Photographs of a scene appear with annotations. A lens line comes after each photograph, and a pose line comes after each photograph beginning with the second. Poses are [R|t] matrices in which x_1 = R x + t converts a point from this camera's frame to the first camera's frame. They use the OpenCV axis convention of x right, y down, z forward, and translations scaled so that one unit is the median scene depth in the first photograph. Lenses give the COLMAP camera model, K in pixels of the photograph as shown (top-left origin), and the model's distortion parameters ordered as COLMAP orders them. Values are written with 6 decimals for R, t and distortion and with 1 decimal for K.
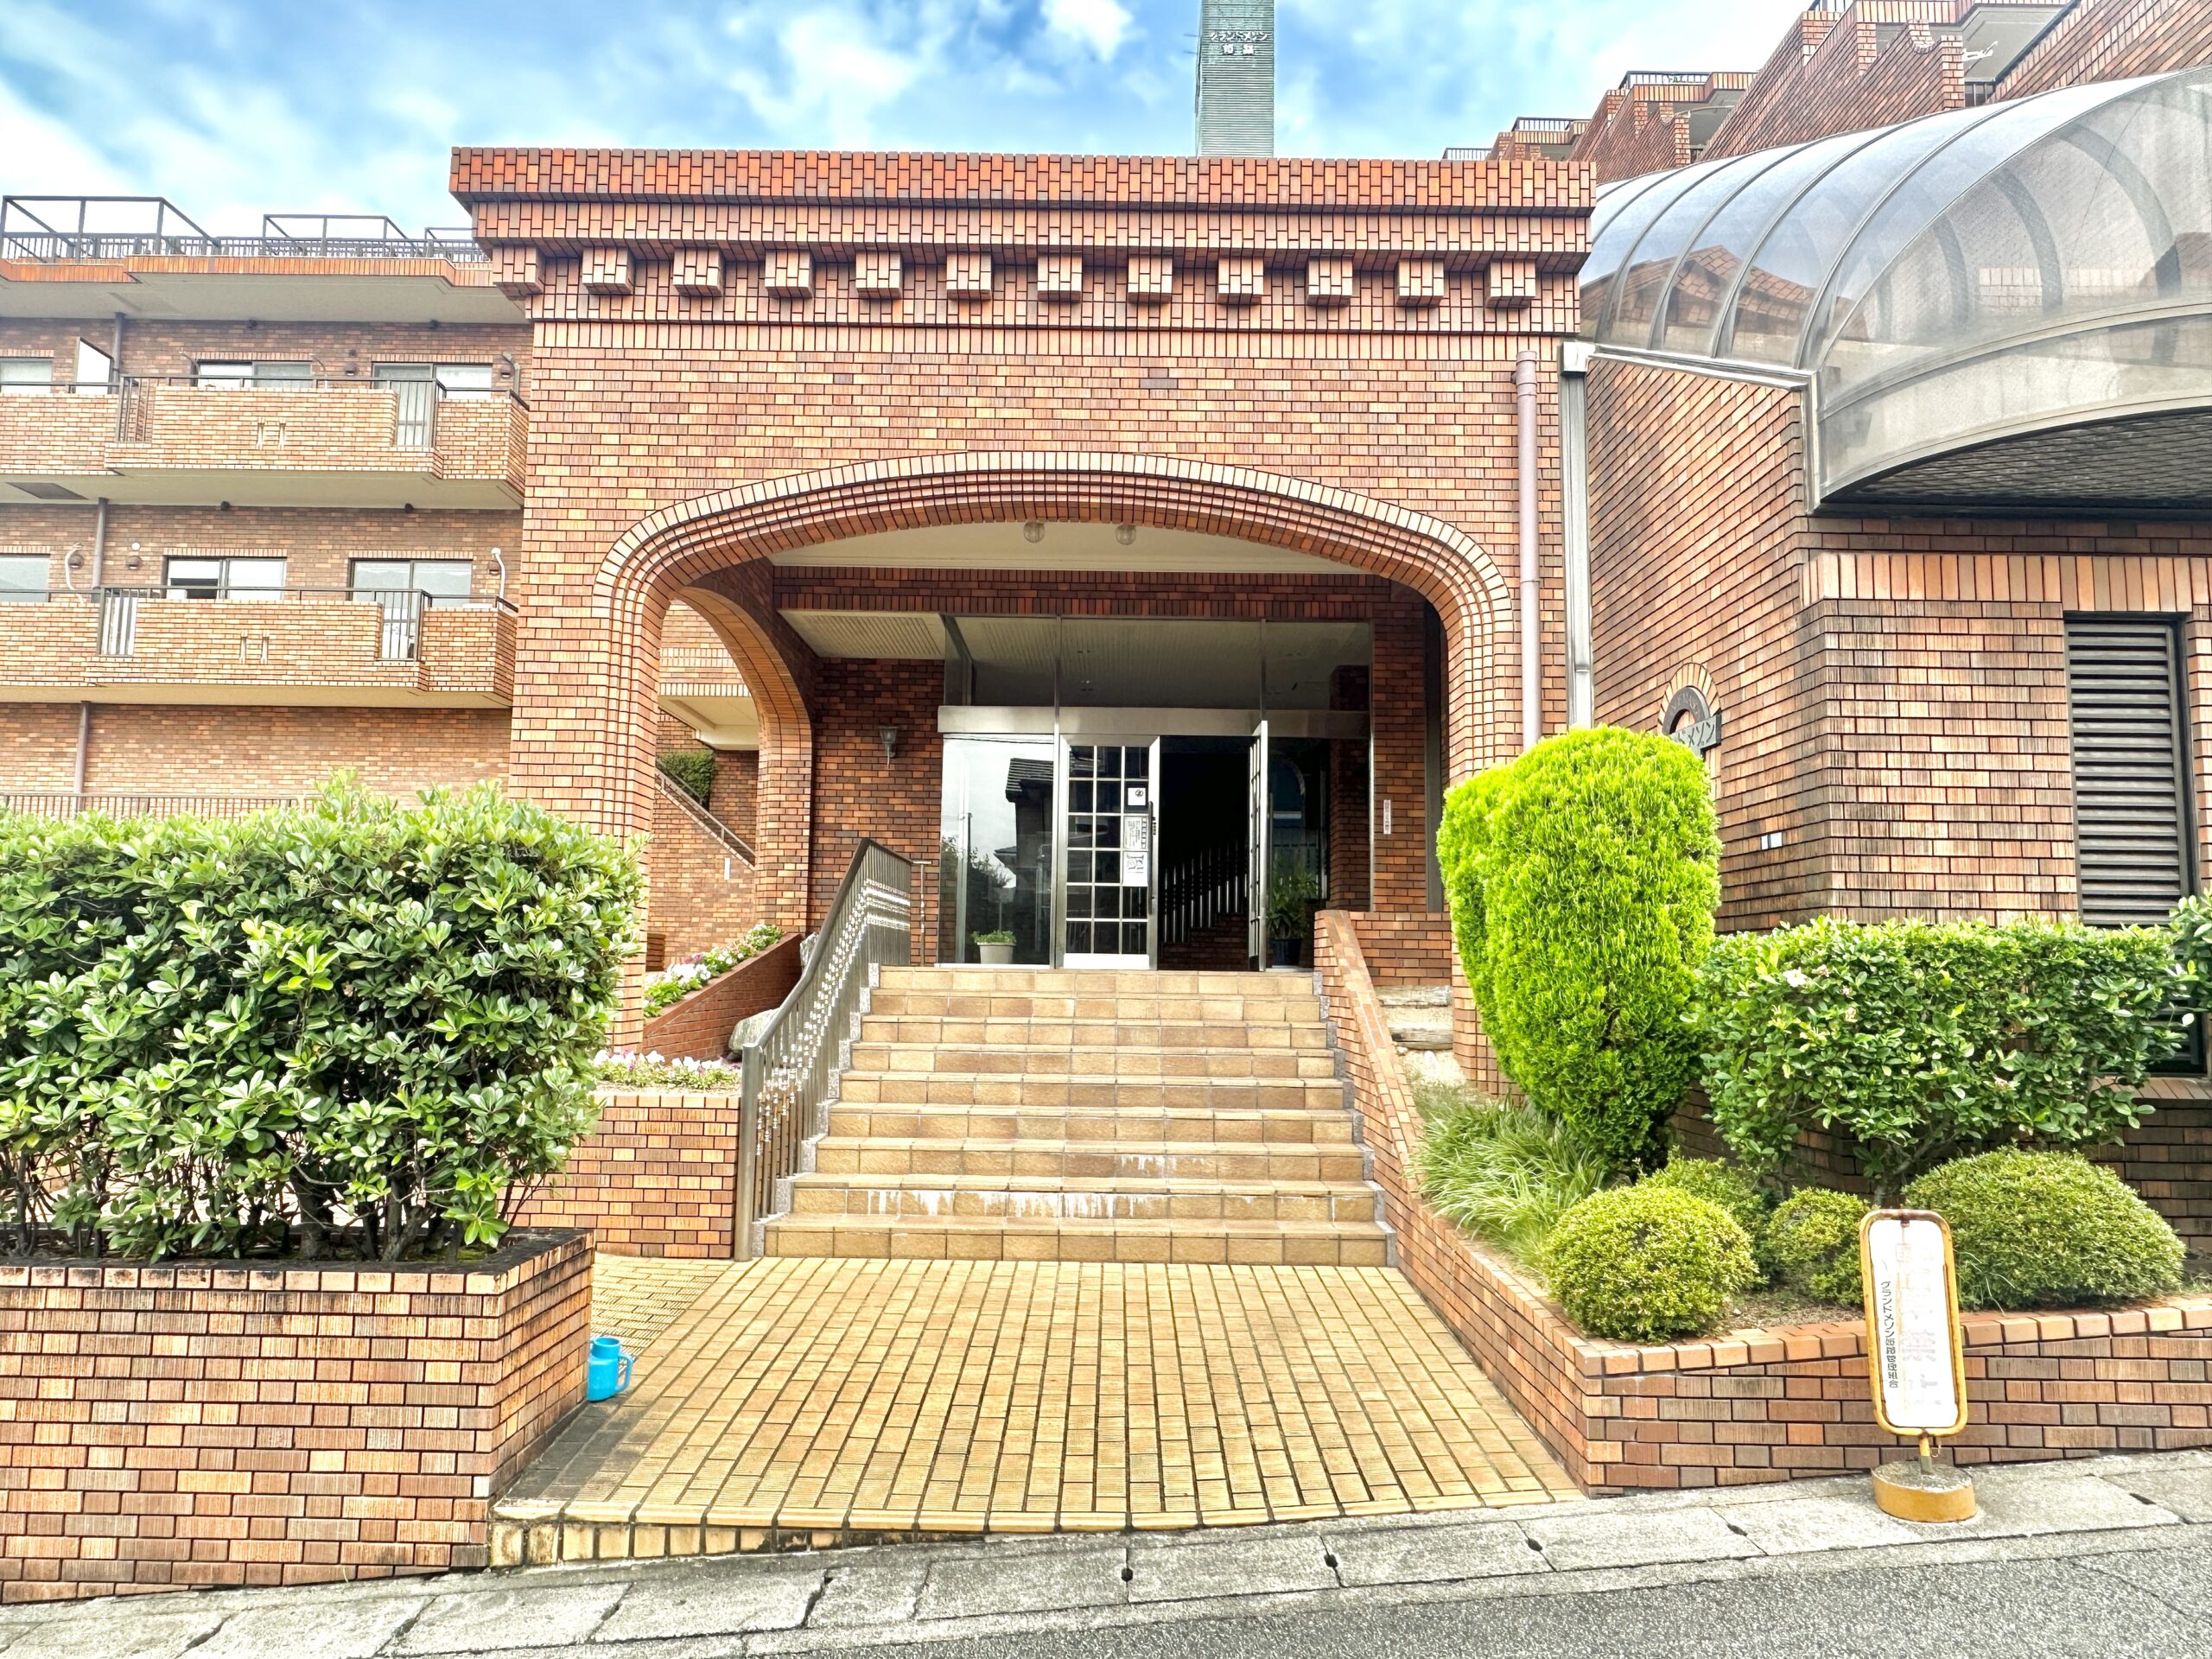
lens RADIAL K [[1431.4, 0, 1106.0], [0, 1431.4, 829.5], [0, 0, 1]] dist [0.001131, 0.001402]
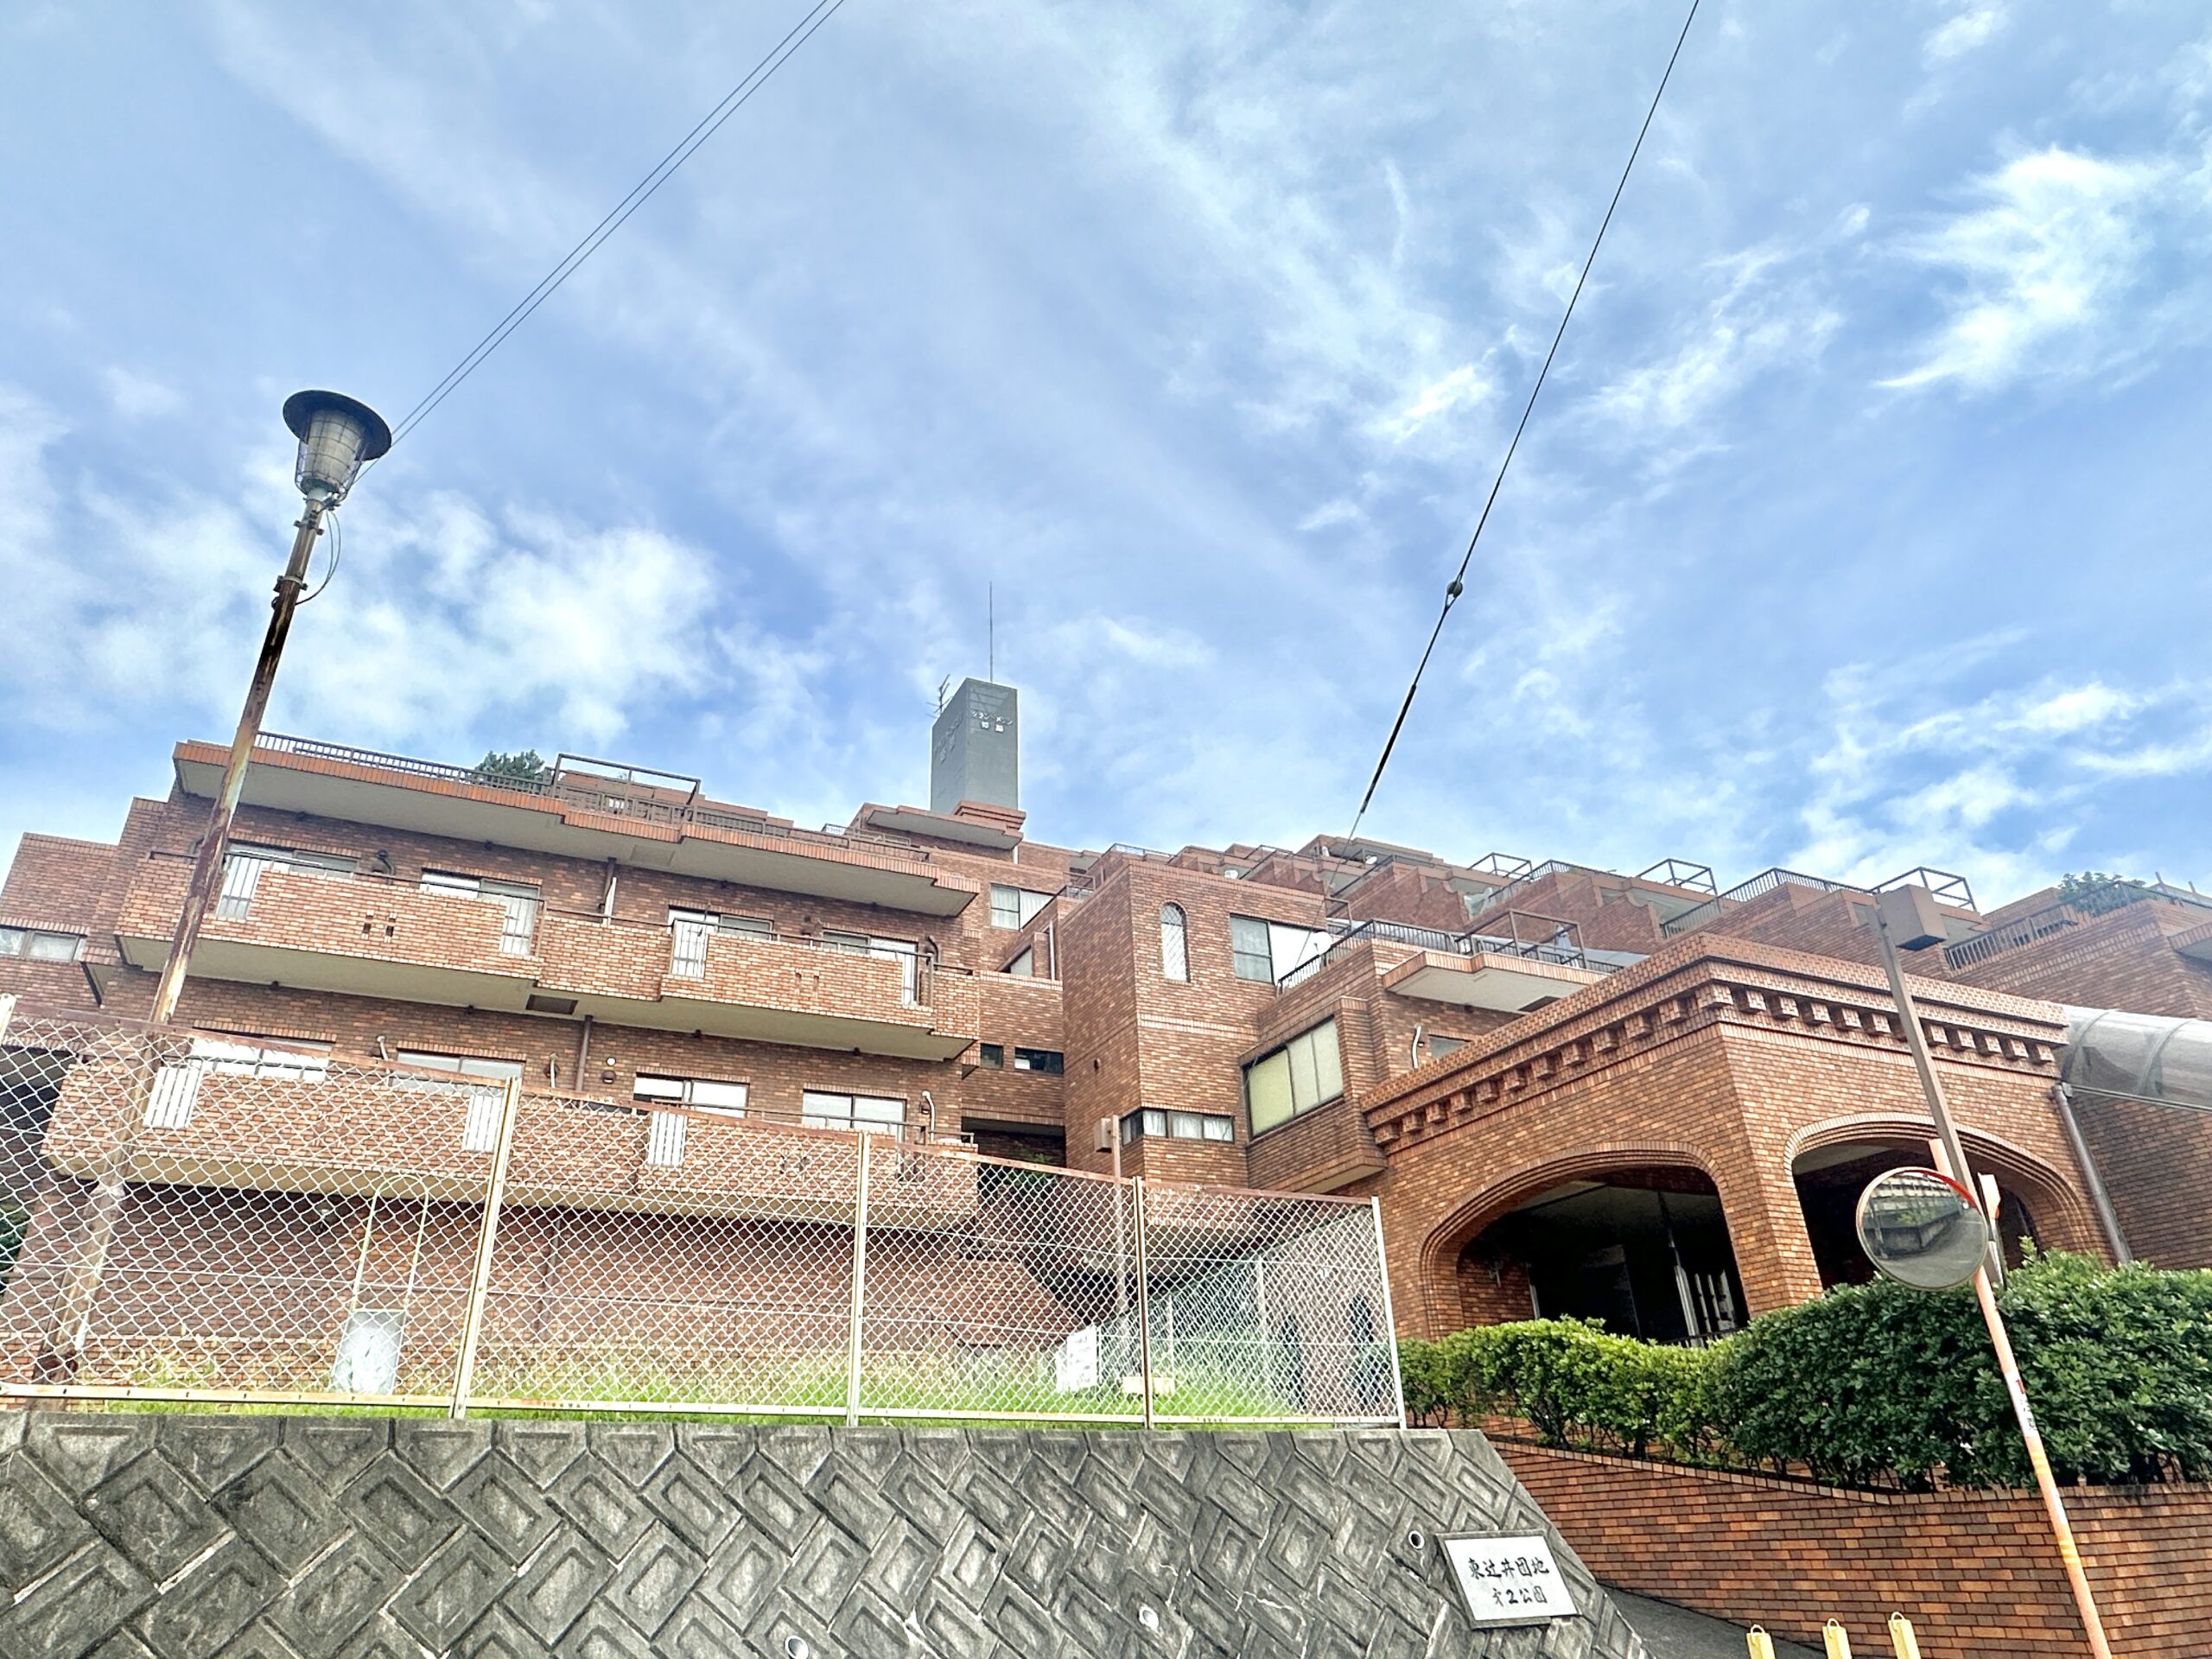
lens RADIAL K [[1341.0, 0, 1106.0], [0, 1341.0, 829.5], [0, 0, 1]] dist [-0.007489, 0.002776]
pose [[0.896688, 0.165526, 0.410551, -2.873960], [0.005096, 0.923535, -0.383481, 0.118403], [-0.442634, 0.345955, 0.827279, -0.265789]]
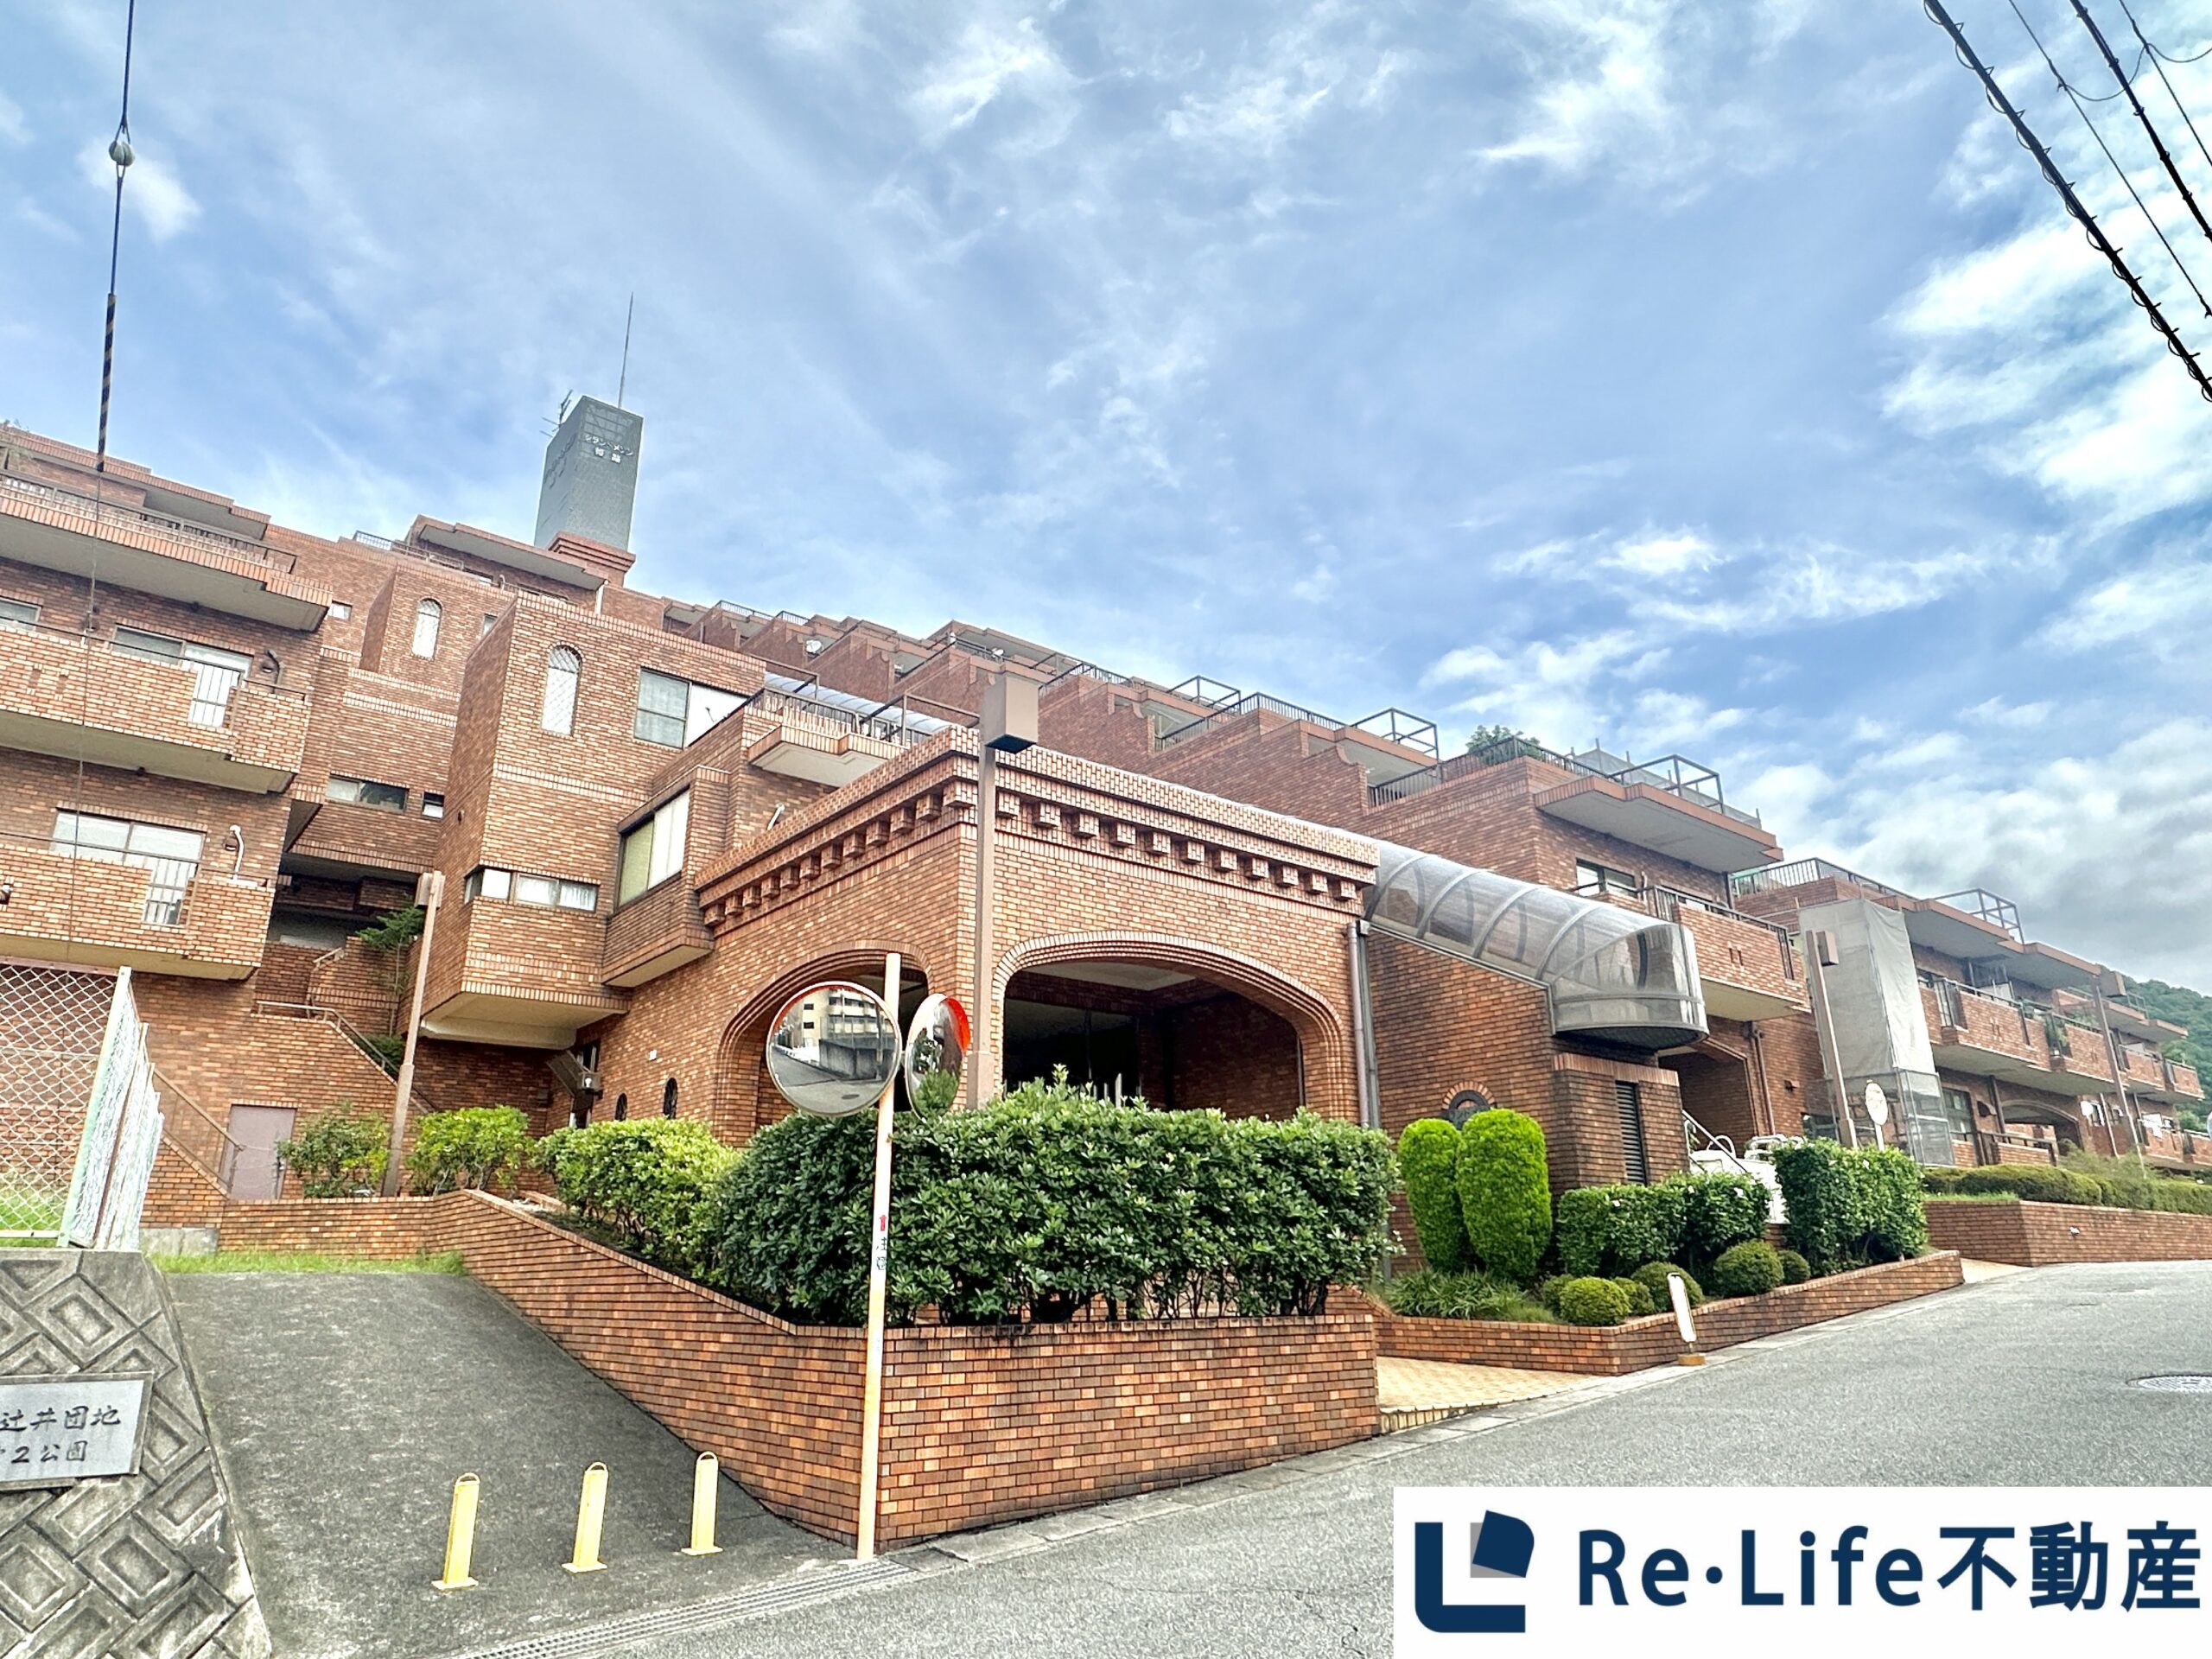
lens RADIAL K [[1336.7, 0, 1106.0], [0, 1336.7, 829.5], [0, 0, 1]] dist [0.000914, 0.002041]
pose [[0.776407, 0.182071, 0.603359, -1.900319], [-0.041234, 0.969985, -0.239645, 0.050873], [-0.628882, 0.161183, 0.760610, -0.517725]]
